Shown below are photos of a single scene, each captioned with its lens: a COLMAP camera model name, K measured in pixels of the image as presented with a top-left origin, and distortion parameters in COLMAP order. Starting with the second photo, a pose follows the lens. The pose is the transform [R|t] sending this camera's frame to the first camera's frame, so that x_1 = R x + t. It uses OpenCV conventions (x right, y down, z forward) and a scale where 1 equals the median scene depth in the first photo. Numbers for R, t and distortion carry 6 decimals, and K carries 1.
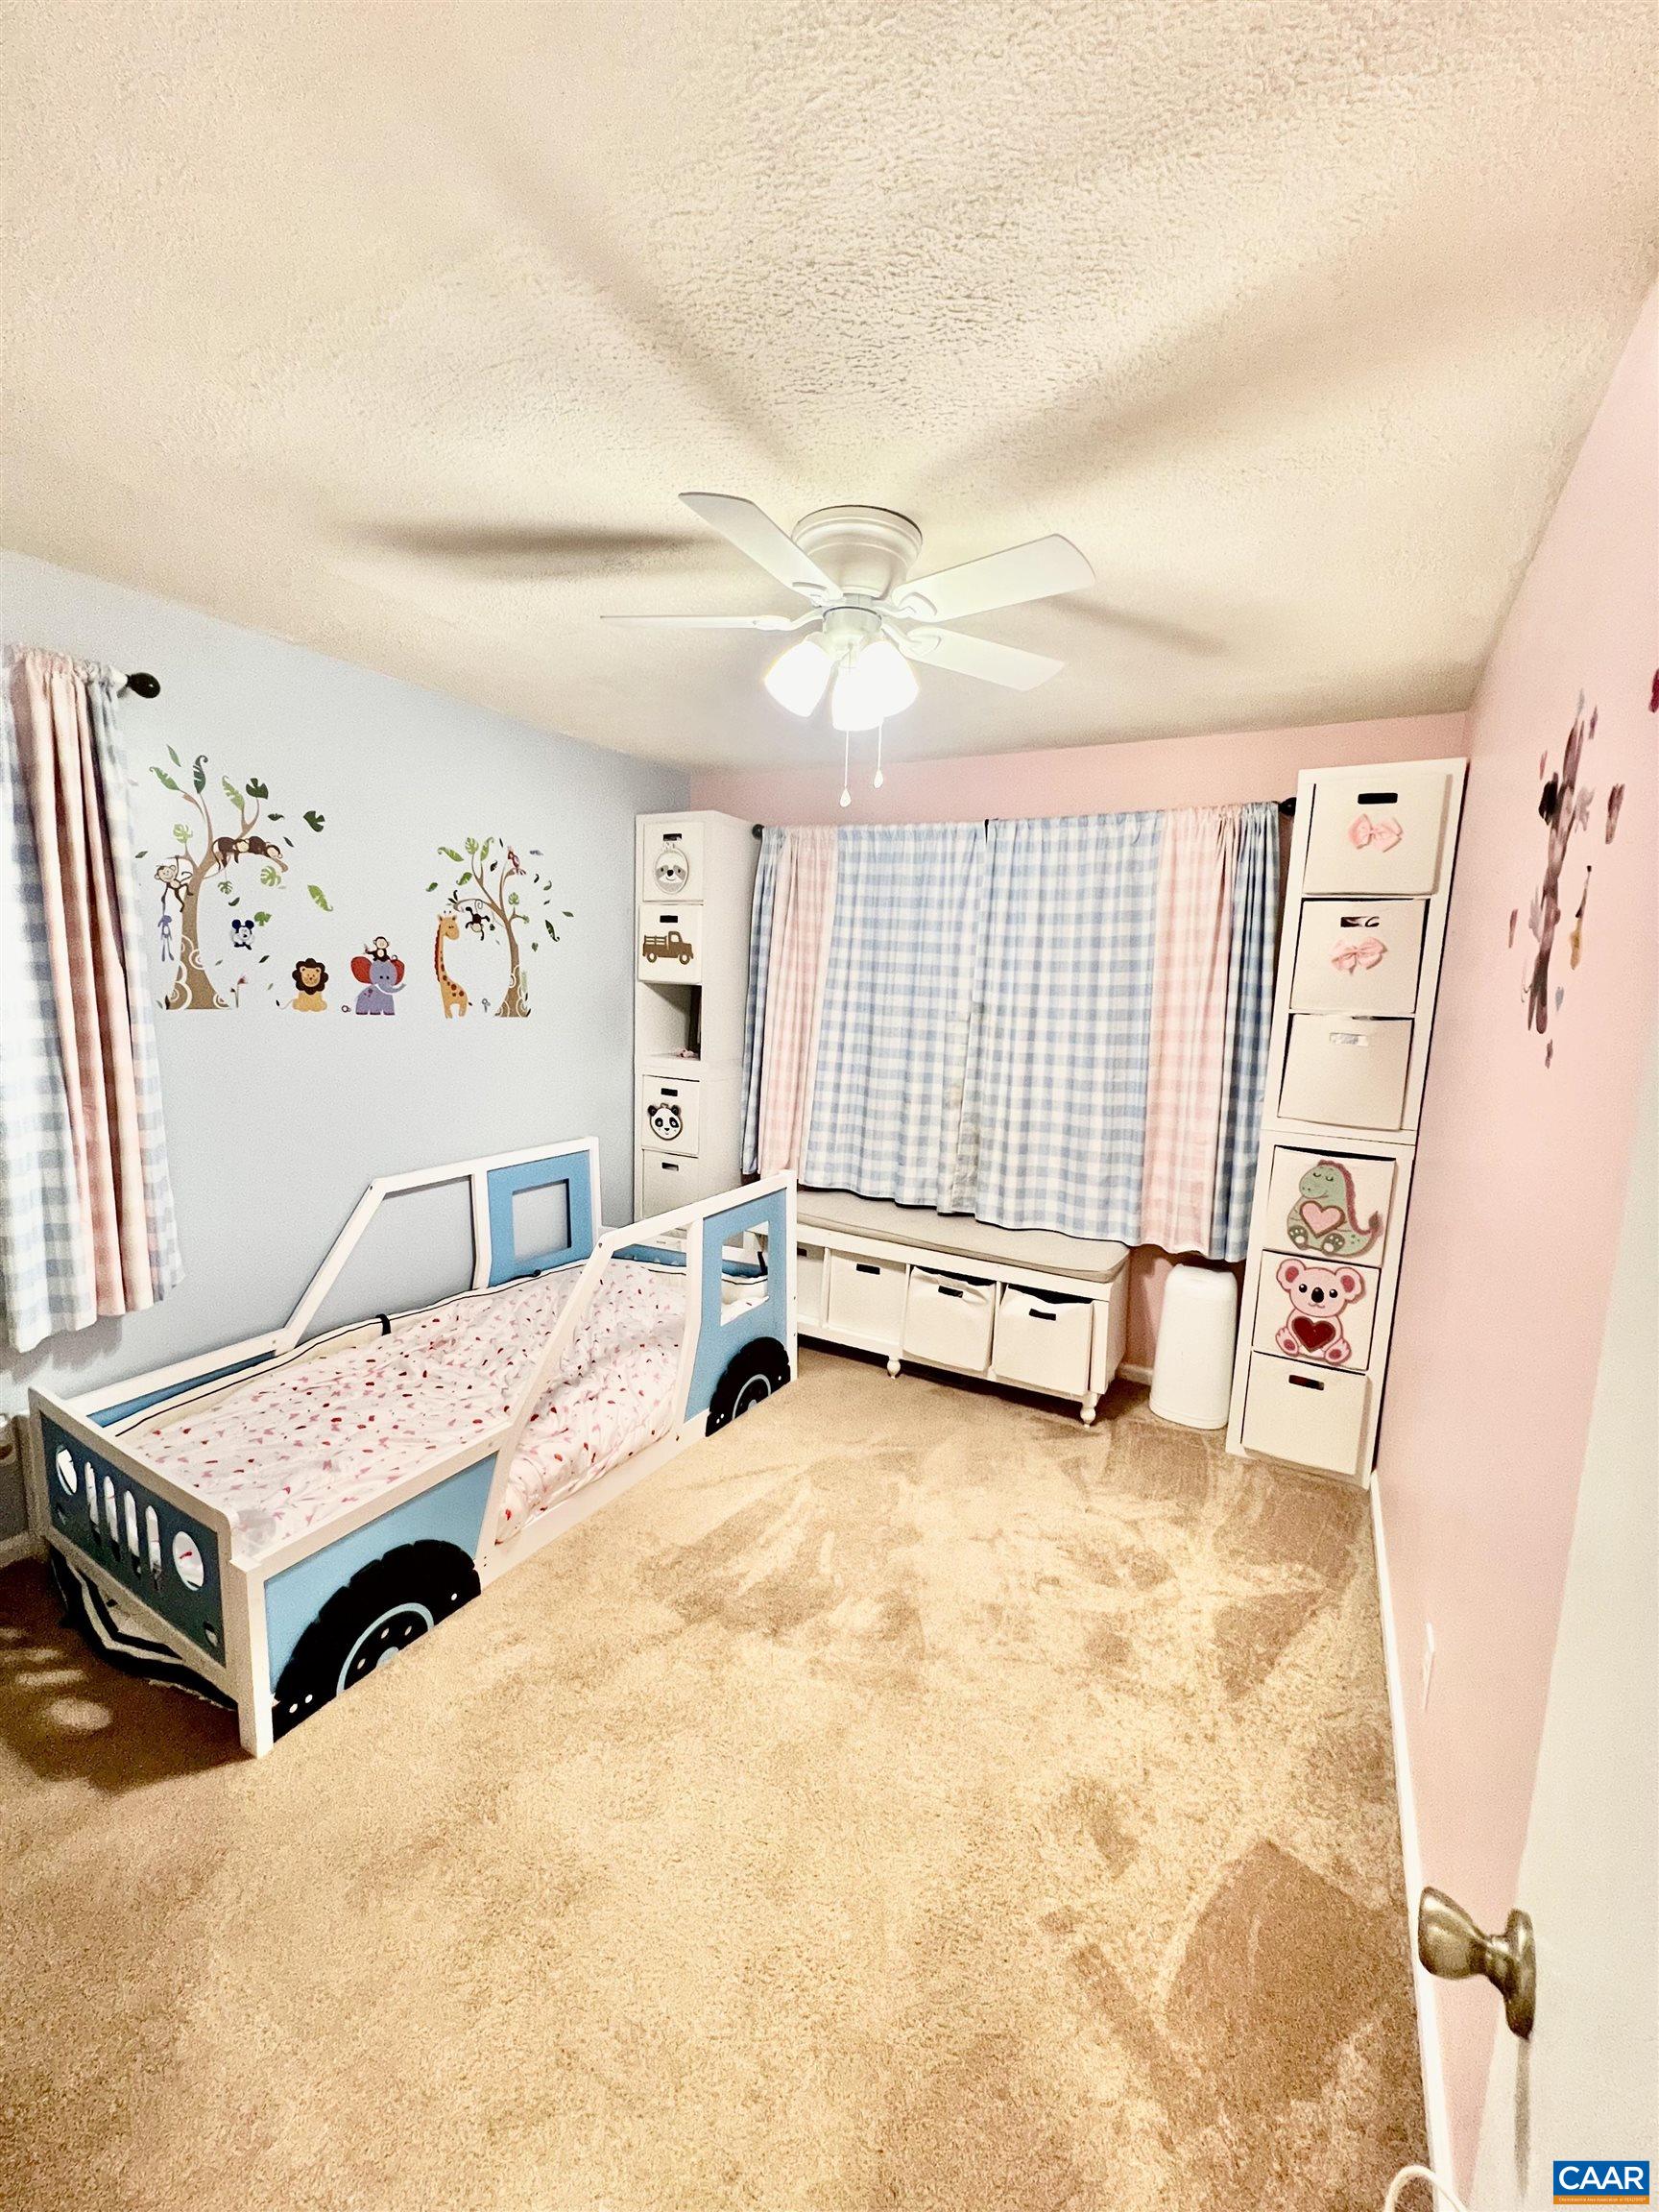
lens RADIAL K [[884.3, 0, 827.7], [0, 884.3, 1101.2], [0, 0, 1]] dist [-0.002897, 0.000335]
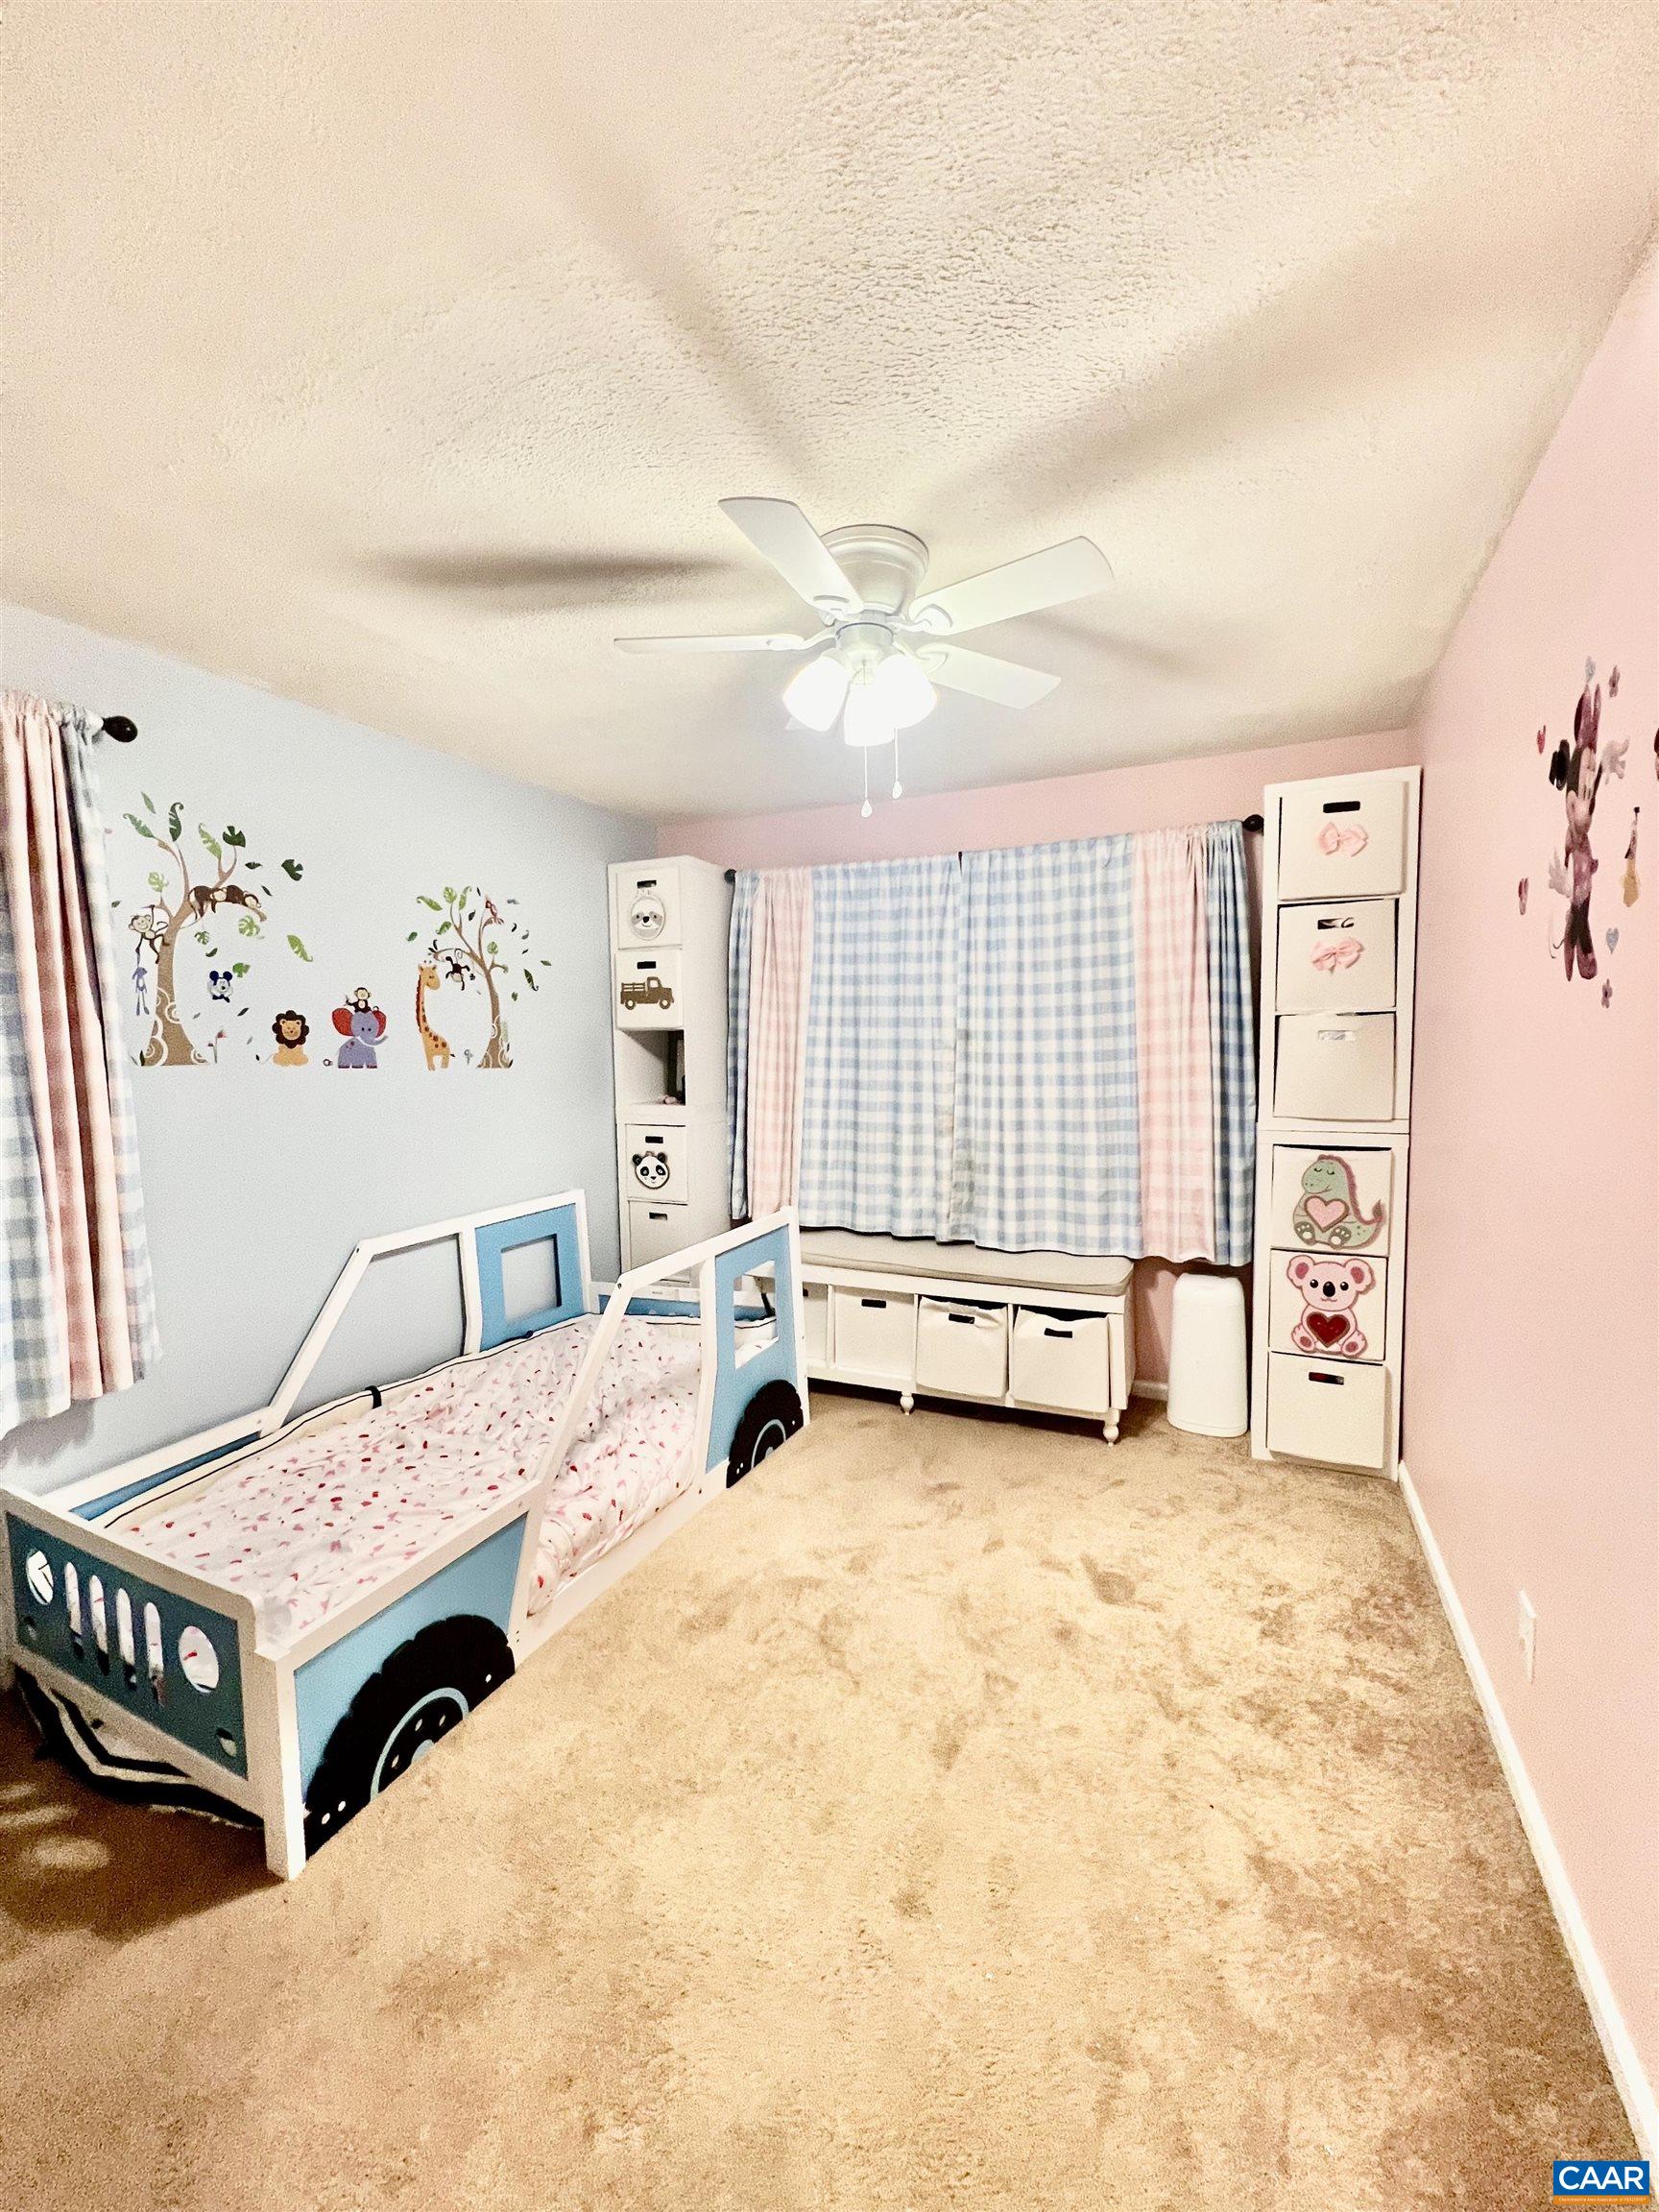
lens RADIAL K [[878.2, 0, 823.0], [0, 878.2, 1104.3], [0, 0, 1]] dist [-0.000077, -0.000868]
pose [[0.995767, -0.057867, 0.071409, -0.090392], [0.062782, 0.995666, -0.068616, 0.044069], [-0.067129, 0.072809, 0.995084, 0.022310]]
